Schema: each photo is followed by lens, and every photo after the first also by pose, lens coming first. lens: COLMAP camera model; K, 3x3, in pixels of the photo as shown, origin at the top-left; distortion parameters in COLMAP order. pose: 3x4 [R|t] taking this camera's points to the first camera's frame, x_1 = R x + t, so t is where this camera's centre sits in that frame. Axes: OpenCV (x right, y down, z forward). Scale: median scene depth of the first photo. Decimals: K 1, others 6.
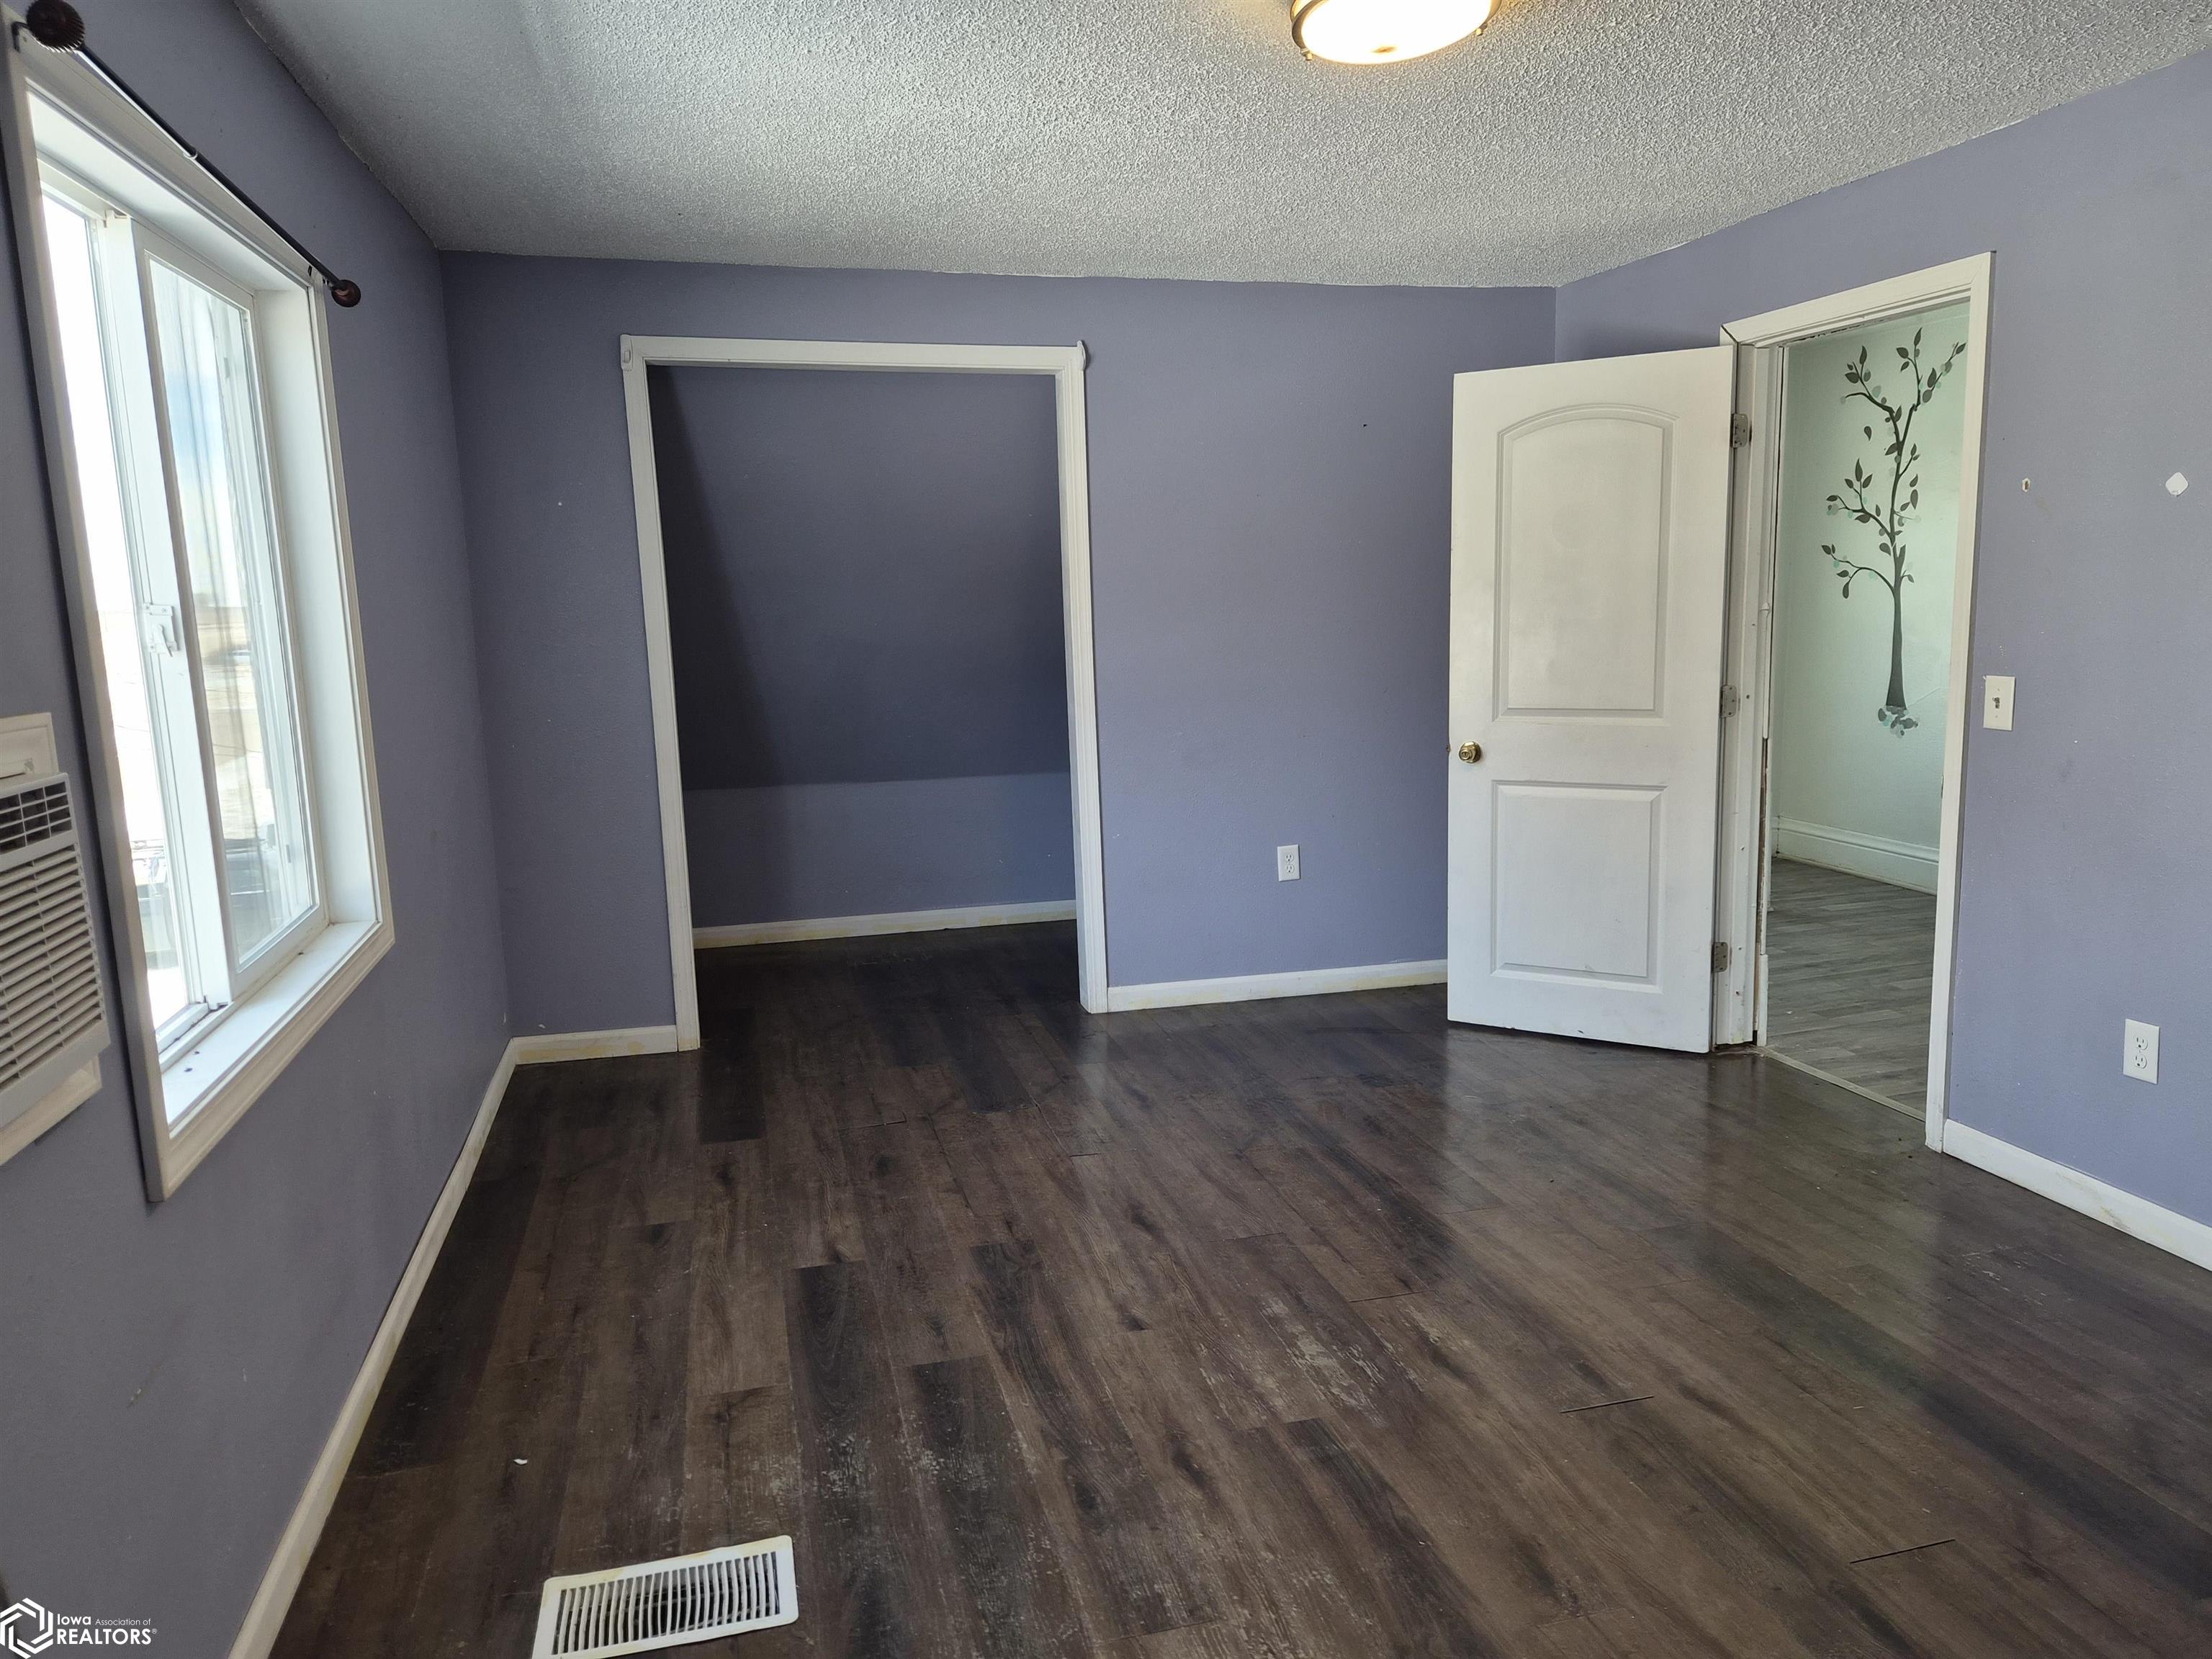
lens RADIAL K [[1490.4, 0, 1094.5], [0, 1490.4, 788.7], [0, 0, 1]] dist [0.085722, -0.072360]
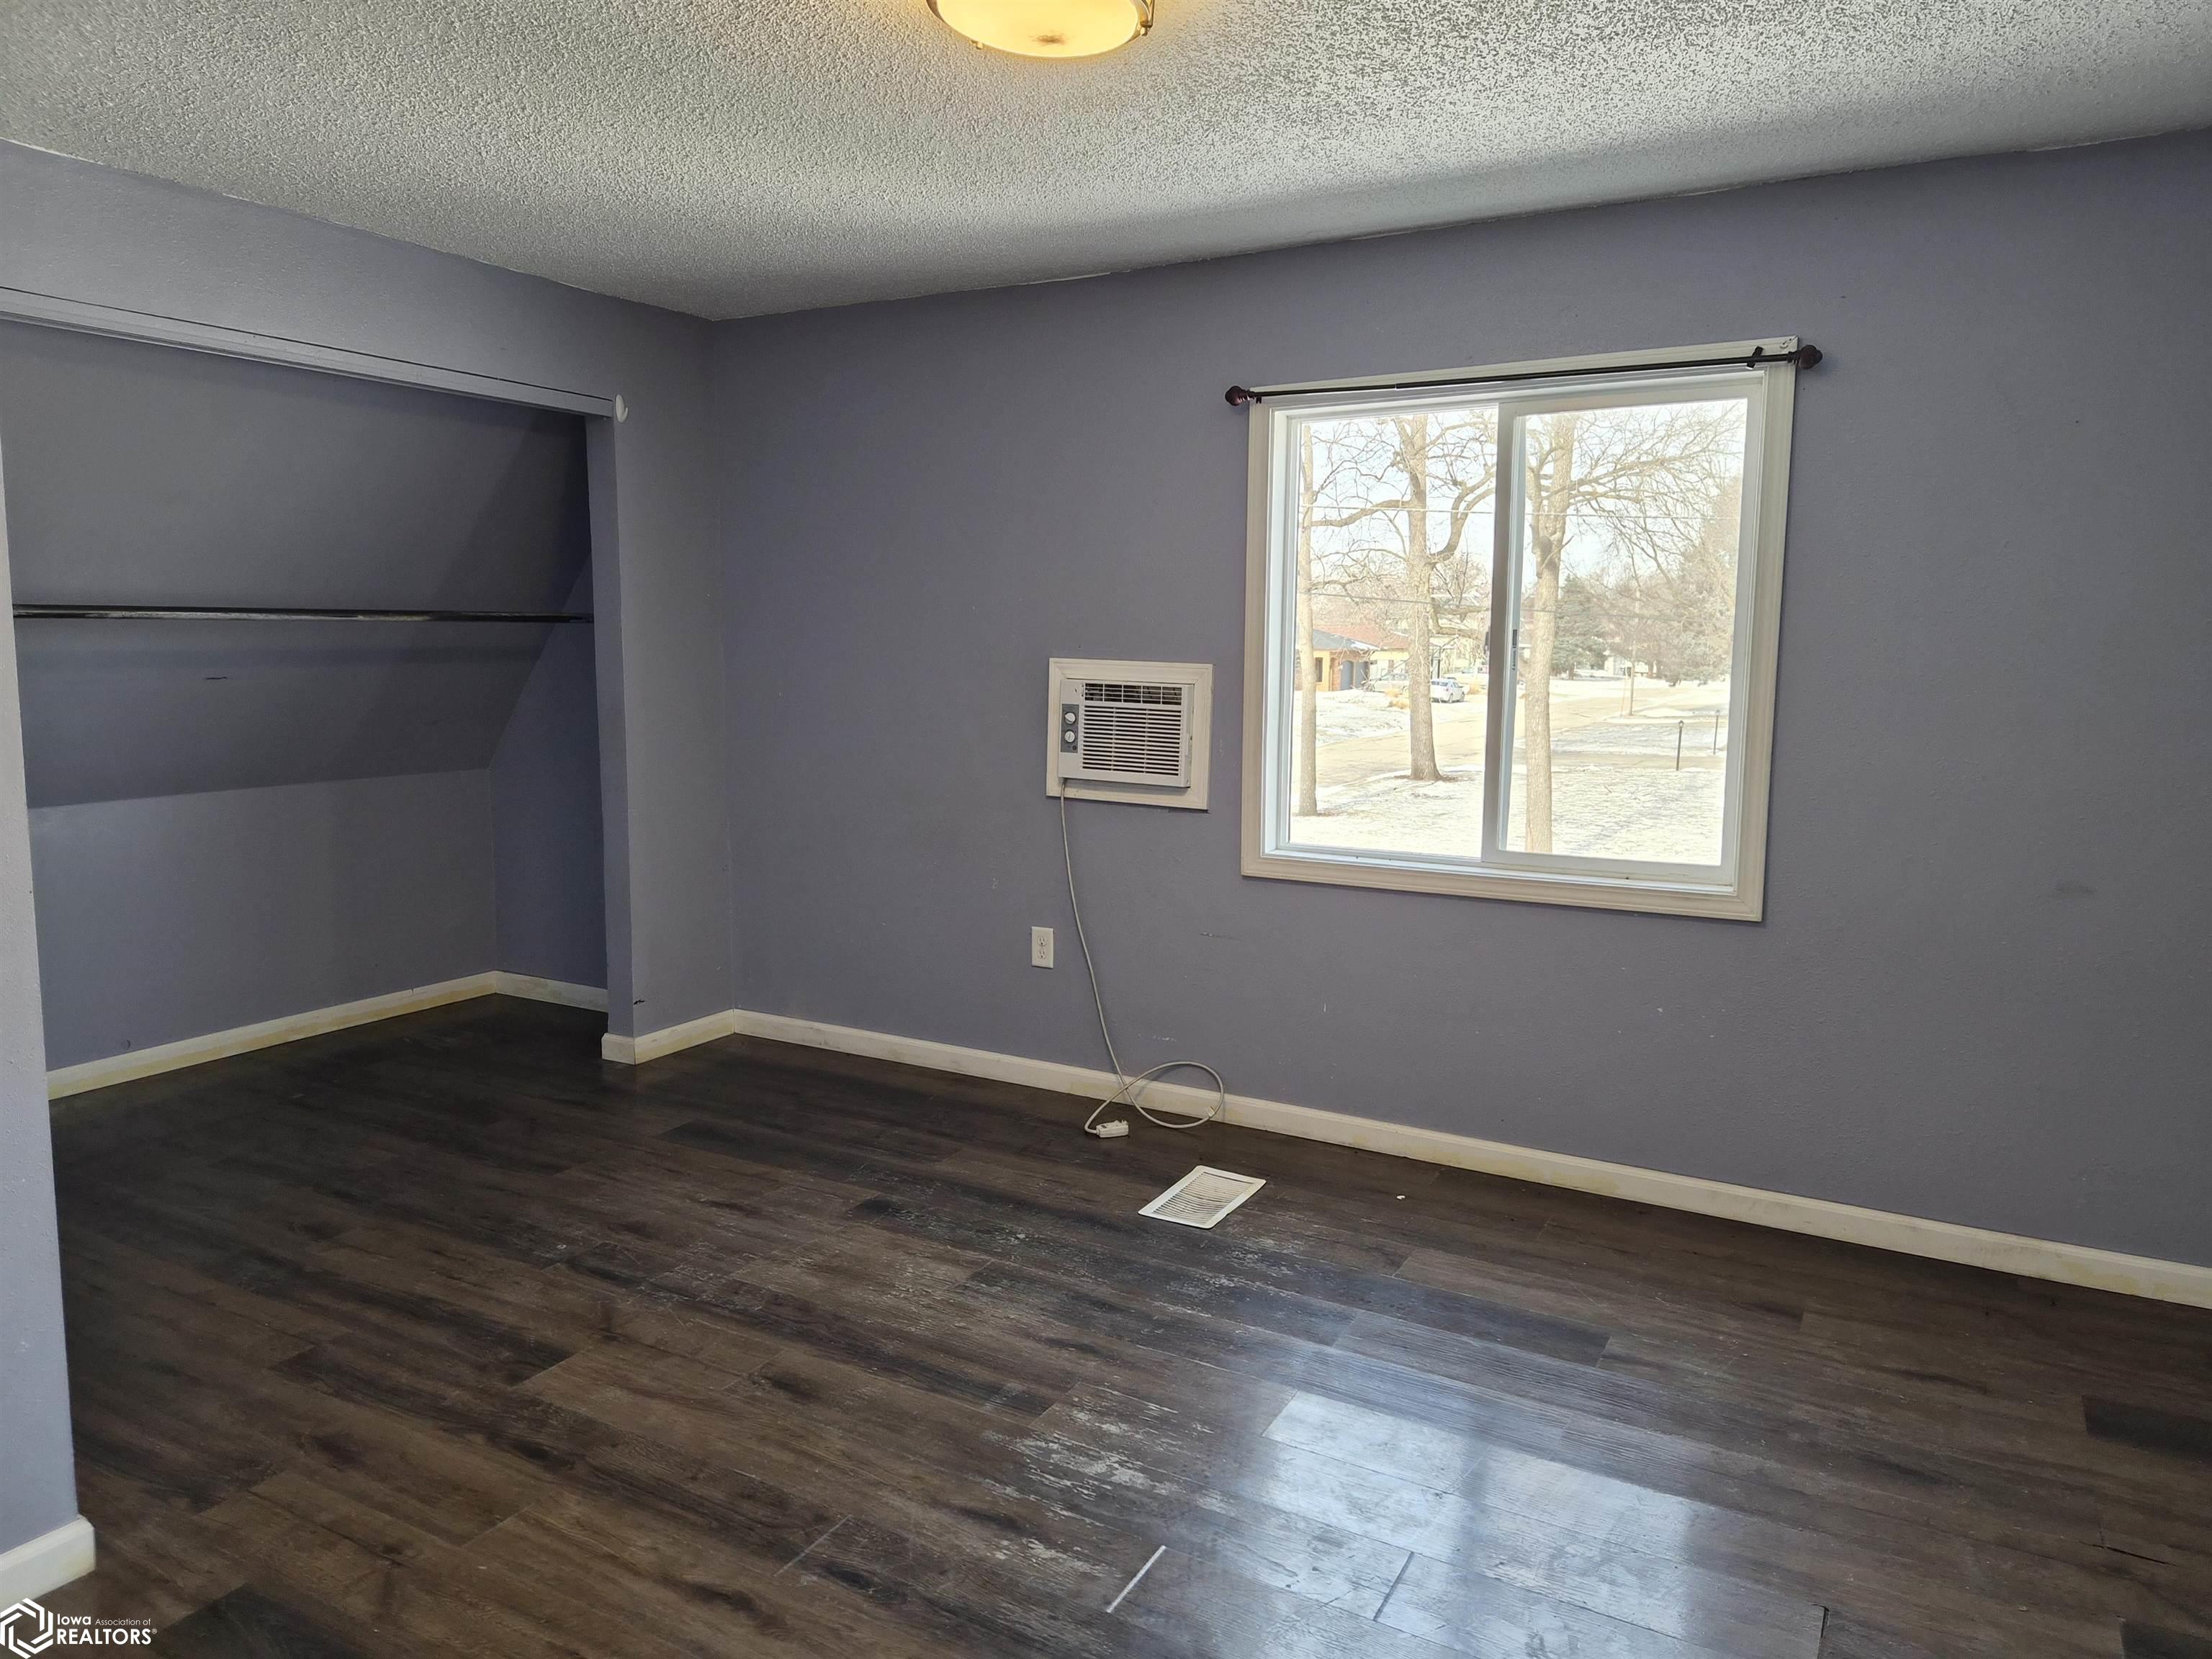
lens RADIAL K [[1490.4, 0, 1094.5], [0, 1490.4, 788.7], [0, 0, 1]] dist [0.085722, -0.072360]
pose [[-0.698236, 0.094017, -0.709667, 0.874826], [-0.084853, 0.973480, 0.212453, -0.247507], [0.710821, 0.208559, -0.671742, 1.746161]]
